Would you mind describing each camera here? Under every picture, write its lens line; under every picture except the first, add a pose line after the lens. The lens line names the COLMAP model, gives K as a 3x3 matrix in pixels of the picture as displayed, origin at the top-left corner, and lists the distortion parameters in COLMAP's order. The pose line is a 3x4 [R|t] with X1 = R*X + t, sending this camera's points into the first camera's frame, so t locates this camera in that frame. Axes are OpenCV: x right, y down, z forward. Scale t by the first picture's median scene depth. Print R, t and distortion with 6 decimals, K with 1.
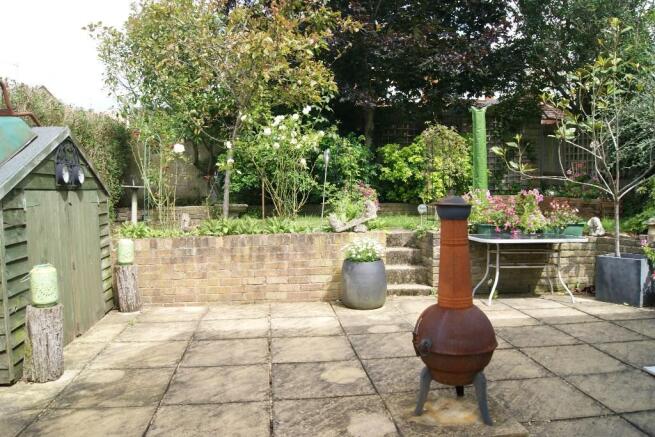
lens RADIAL K [[524.3, 0, 331.3], [0, 524.3, 214.8], [0, 0, 1]] dist [-0.068182, 0.006422]
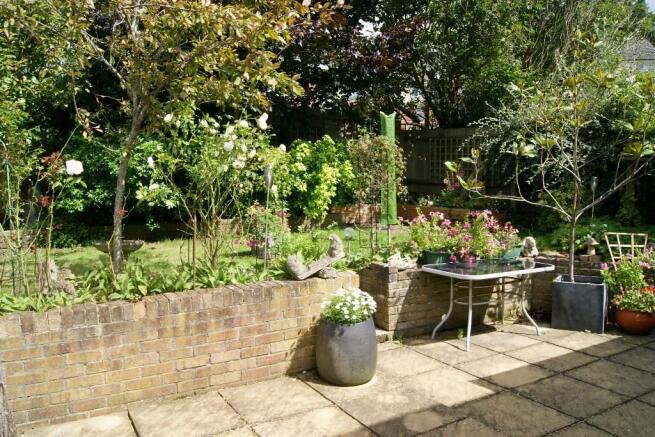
lens RADIAL K [[524.3, 0, 324.8], [0, 524.3, 221.0], [0, 0, 1]] dist [-0.068182, 0.006422]
pose [[0.920065, -0.033077, 0.390366, -0.245504], [0.024293, 0.999329, 0.027420, -0.070102], [-0.391011, -0.015745, 0.920251, 0.315325]]
